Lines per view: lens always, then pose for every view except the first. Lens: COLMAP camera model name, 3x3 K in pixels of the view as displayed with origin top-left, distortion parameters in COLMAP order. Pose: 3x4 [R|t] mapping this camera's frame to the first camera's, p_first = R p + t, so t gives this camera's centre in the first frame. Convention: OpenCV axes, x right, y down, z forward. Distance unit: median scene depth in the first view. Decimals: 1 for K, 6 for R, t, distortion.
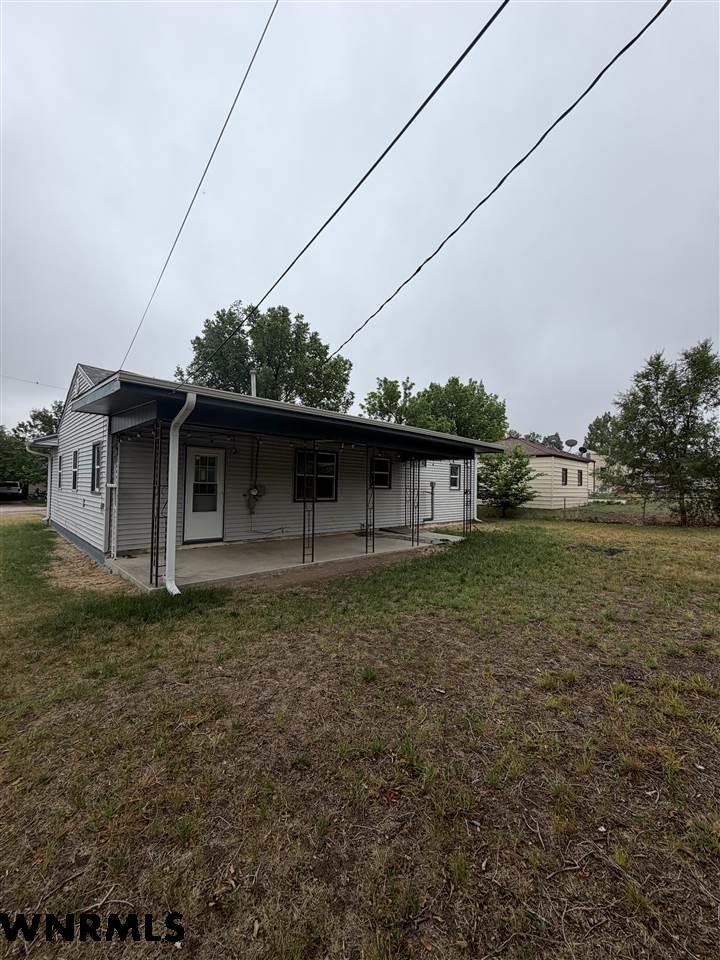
lens RADIAL K [[381.2, 0, 358.5], [0, 381.2, 477.7], [0, 0, 1]] dist [-0.000248, -0.000498]
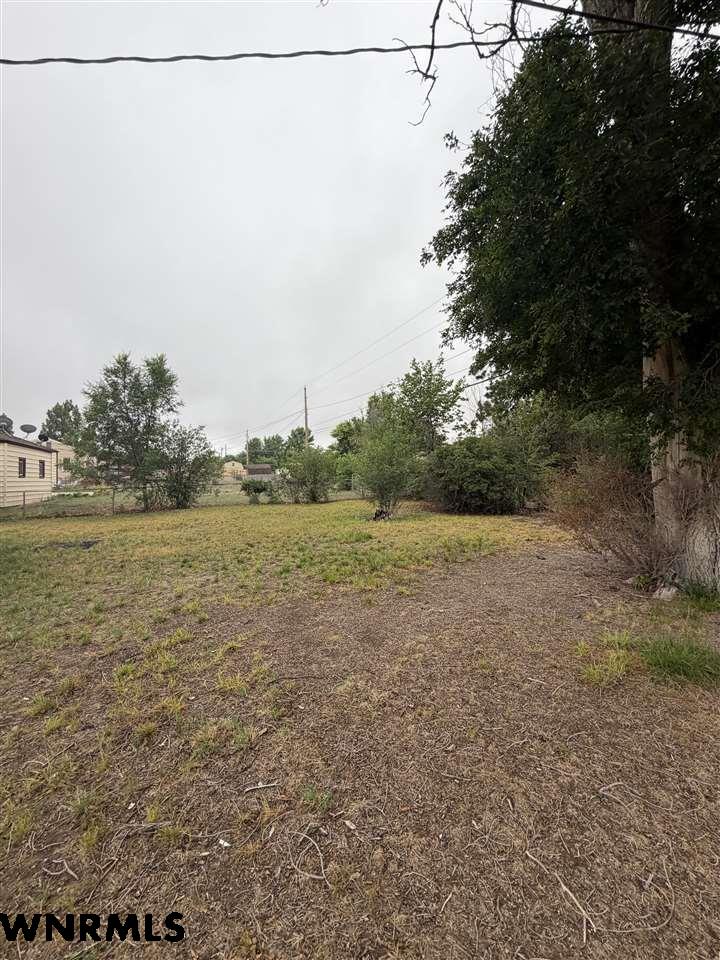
lens RADIAL K [[381.2, 0, 361.1], [0, 381.2, 477.9], [0, 0, 1]] dist [-0.000248, -0.000498]
pose [[0.329979, -0.013960, 0.943885, -0.016397], [-0.006773, 0.999830, 0.017156, 0.000647], [-0.943964, -0.012054, 0.329828, 0.010036]]
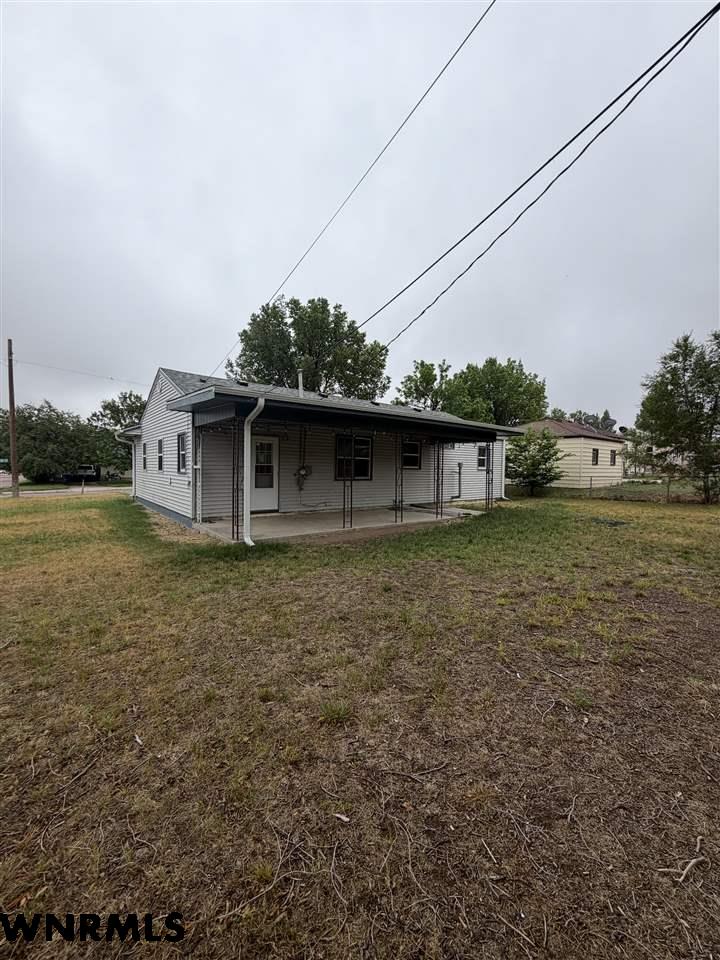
lens RADIAL K [[381.2, 0, 355.1], [0, 381.2, 477.6], [0, 0, 1]] dist [-0.000248, -0.000498]
pose [[0.993863, -0.002159, -0.110601, 0.017096], [0.007419, 0.998859, 0.047174, -0.000268], [0.110373, -0.047705, 0.992745, -0.127586]]
